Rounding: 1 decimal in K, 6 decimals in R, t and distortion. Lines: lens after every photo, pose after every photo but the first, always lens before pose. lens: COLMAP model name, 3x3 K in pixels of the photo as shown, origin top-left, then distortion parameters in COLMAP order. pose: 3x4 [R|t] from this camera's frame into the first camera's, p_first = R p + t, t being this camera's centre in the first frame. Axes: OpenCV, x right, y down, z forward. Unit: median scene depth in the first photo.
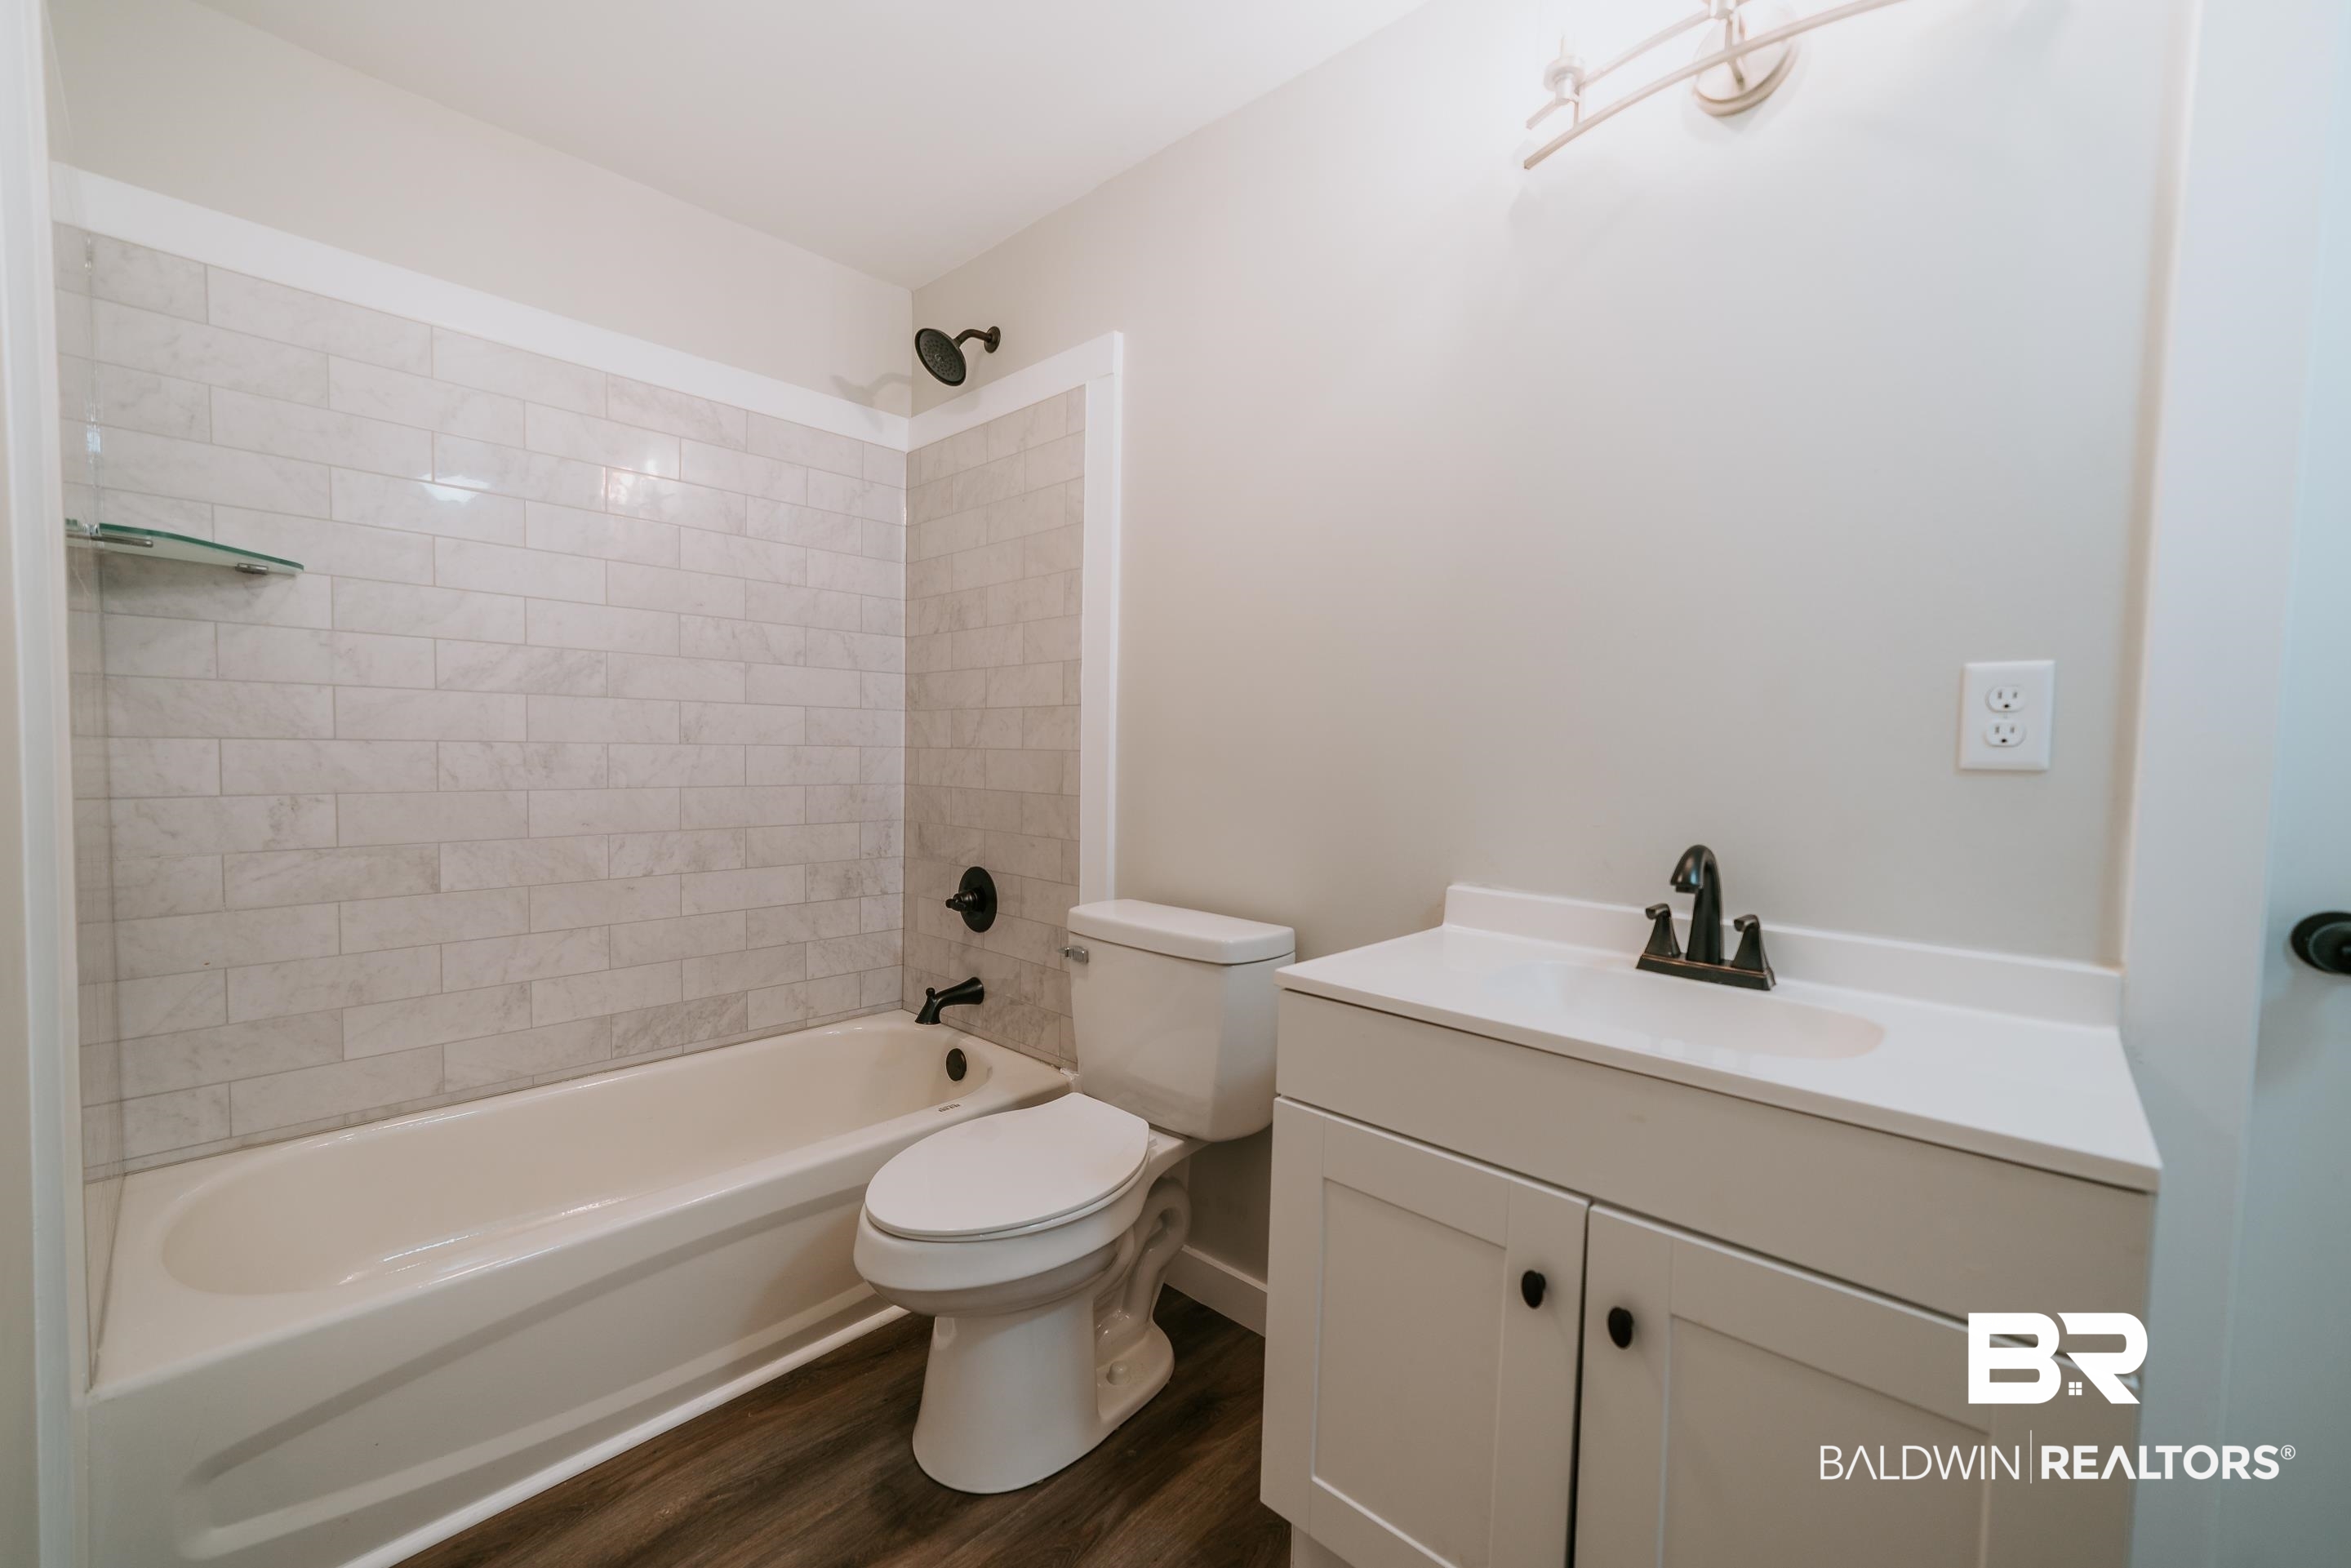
lens RADIAL K [[939.3, 0, 1174.1], [0, 939.3, 788.7], [0, 0, 1]] dist [-0.020634, 0.007657]
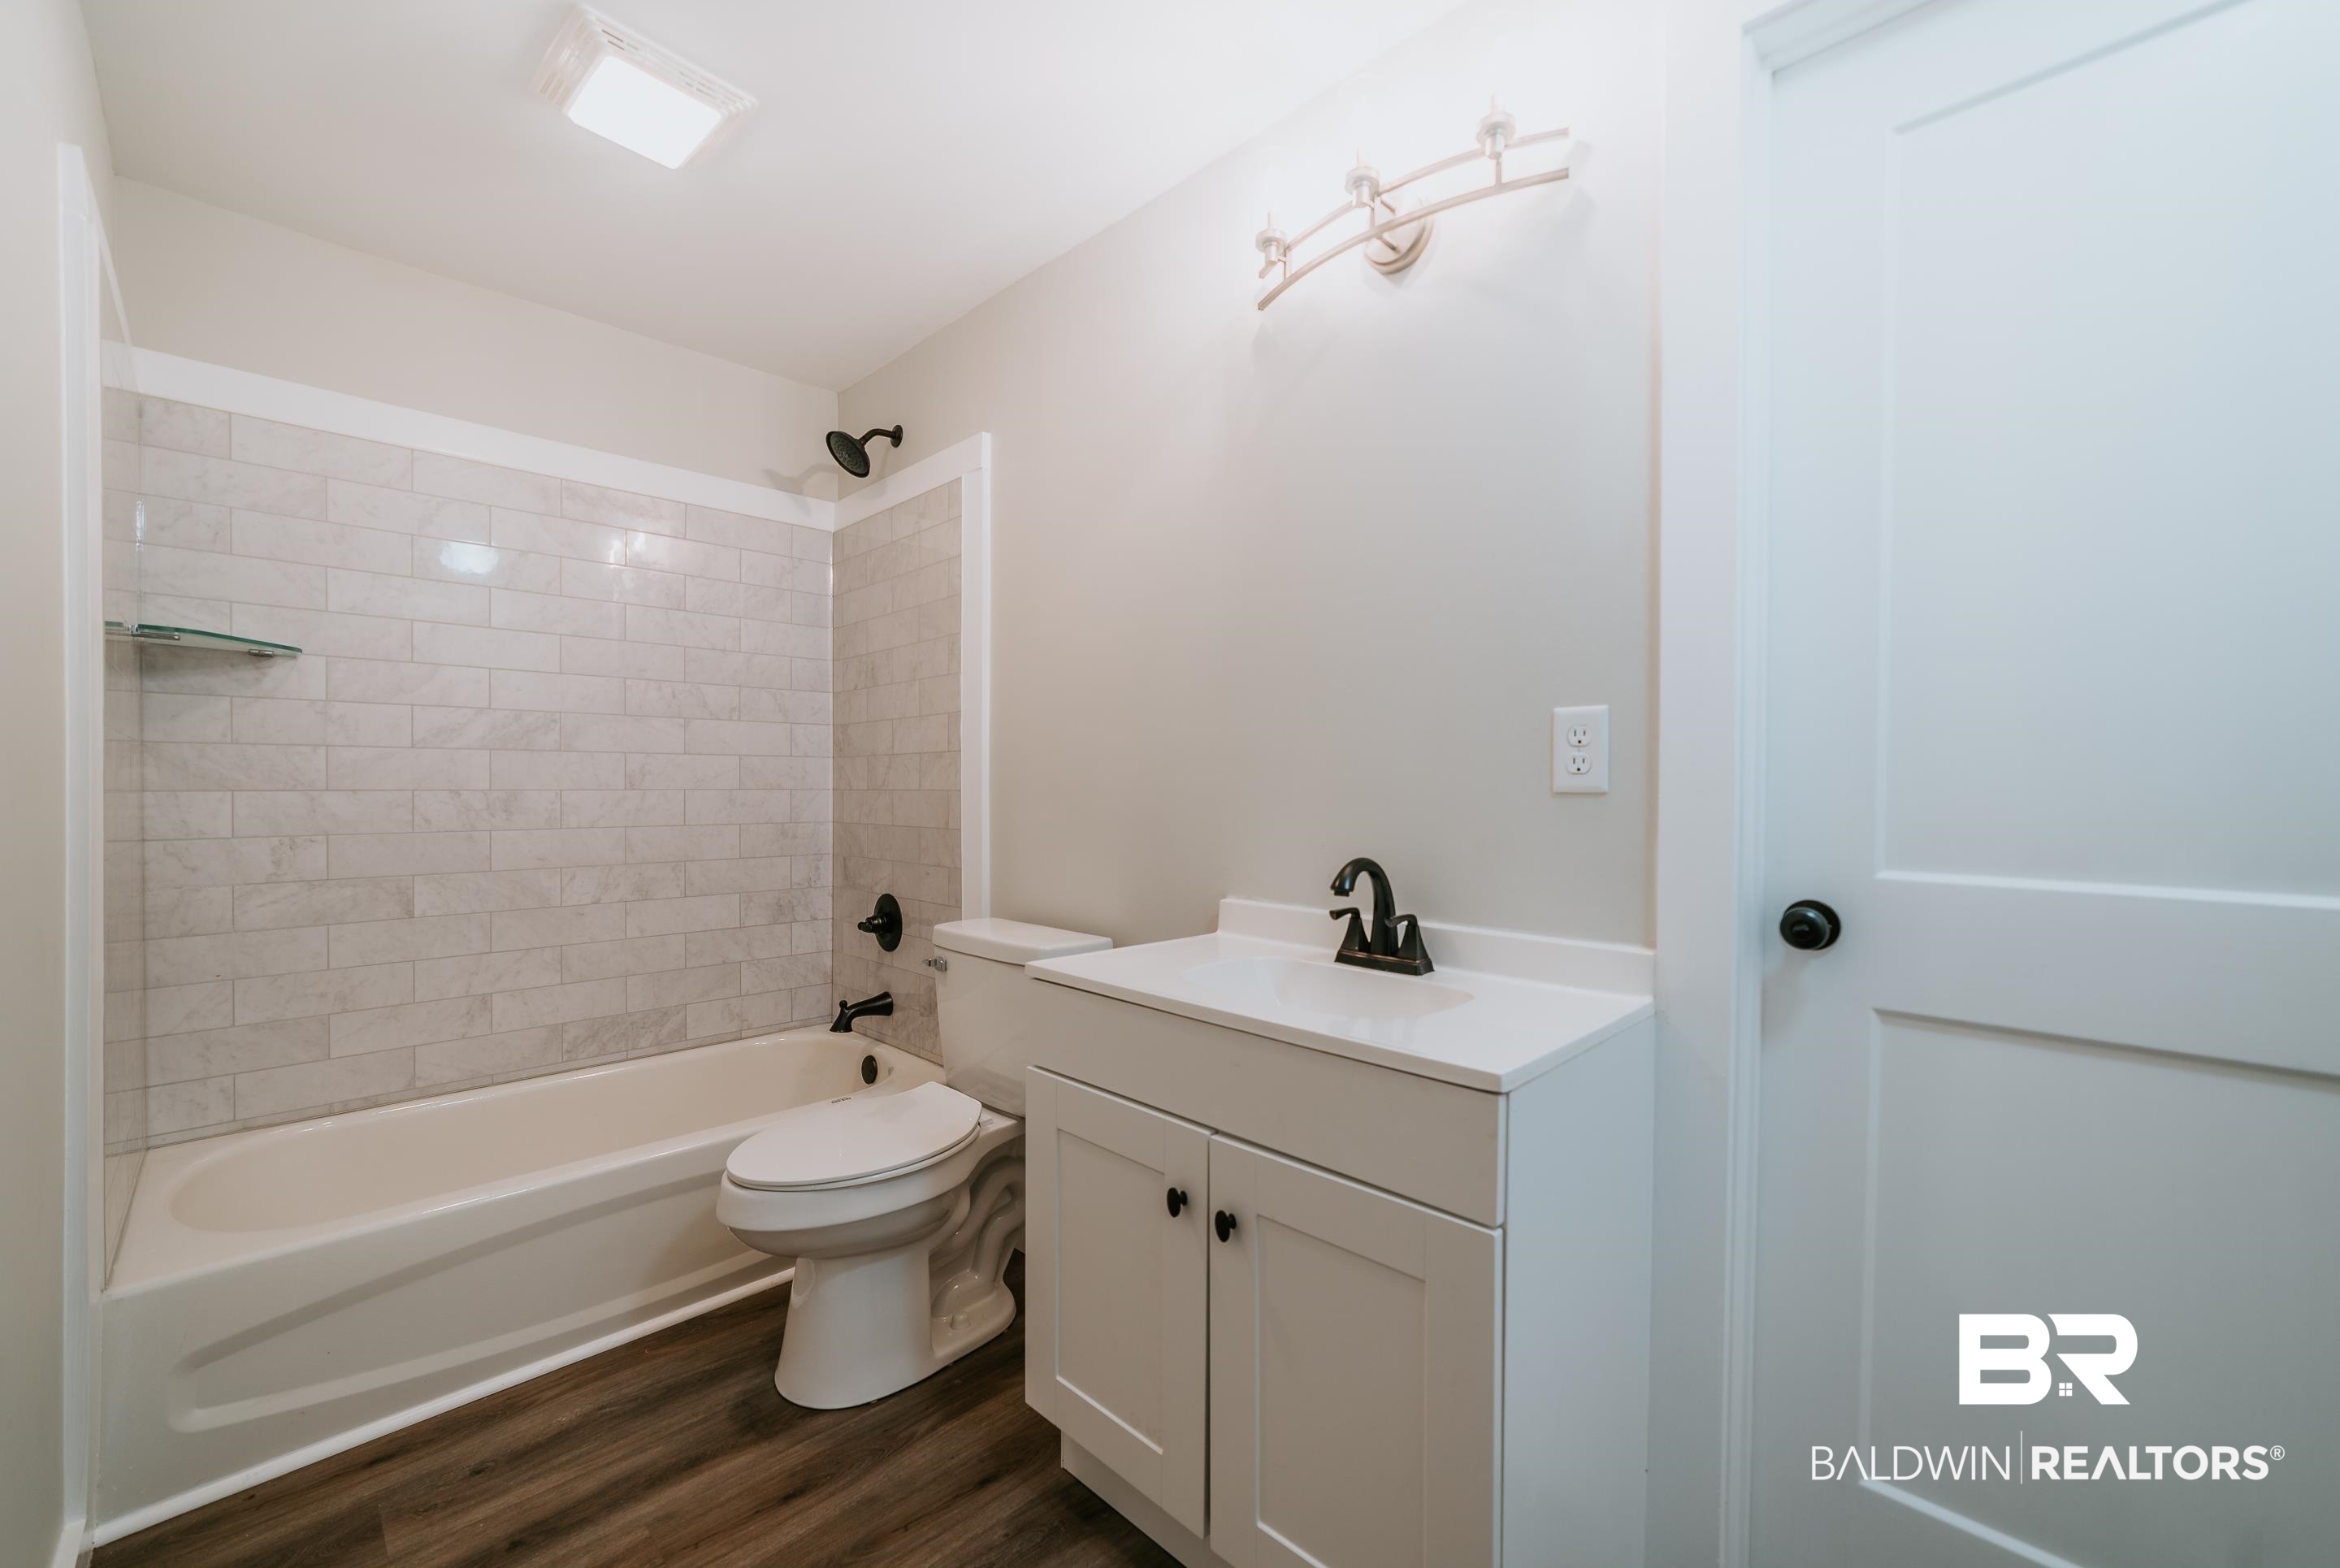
lens RADIAL K [[934.9, 0, 1169.4], [0, 934.9, 791.7], [0, 0, 1]] dist [-0.020634, 0.007657]
pose [[0.999308, -0.016346, -0.033411, 0.231203], [0.015081, 0.999173, -0.037766, 0.010517], [0.034000, 0.037236, 0.998728, -0.164119]]
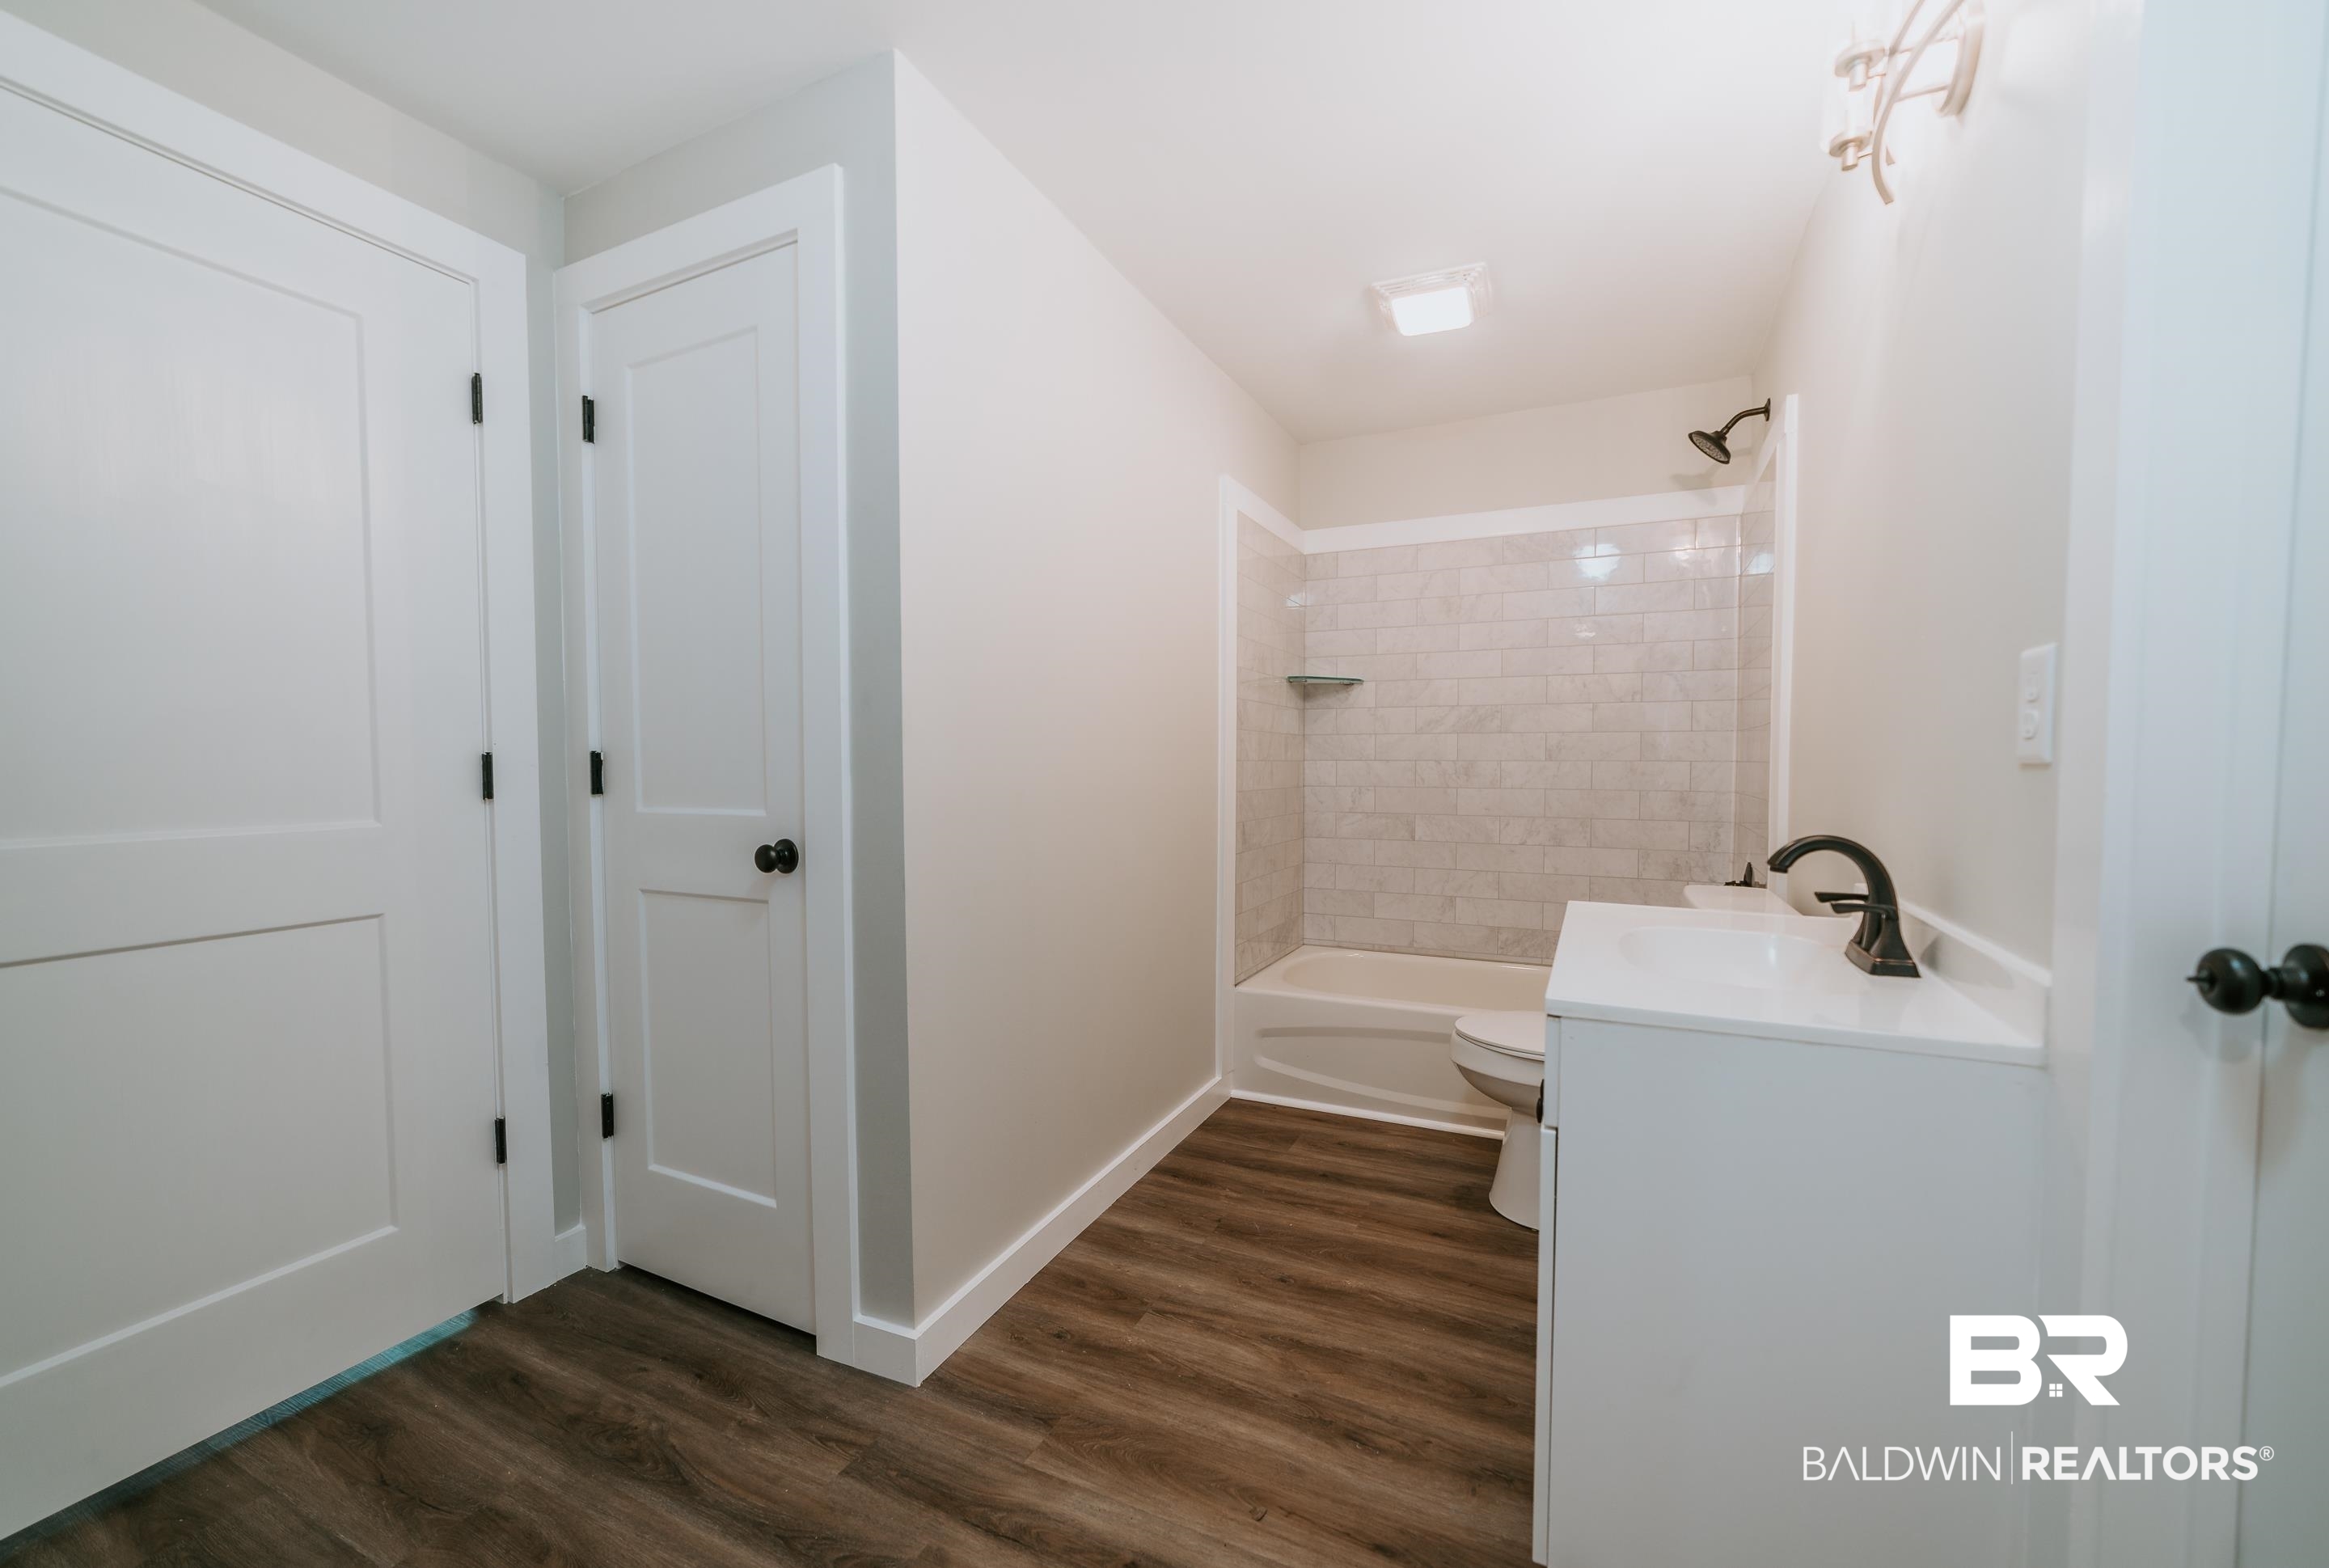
lens RADIAL K [[937.0, 0, 1158.2], [0, 937.0, 790.7], [0, 0, 1]] dist [-0.009366, 0.001551]
pose [[0.294135, 0.016133, -0.955628, 0.924267], [-0.037810, 0.999271, 0.005232, 0.021163], [0.955016, 0.034594, 0.294531, -0.068036]]
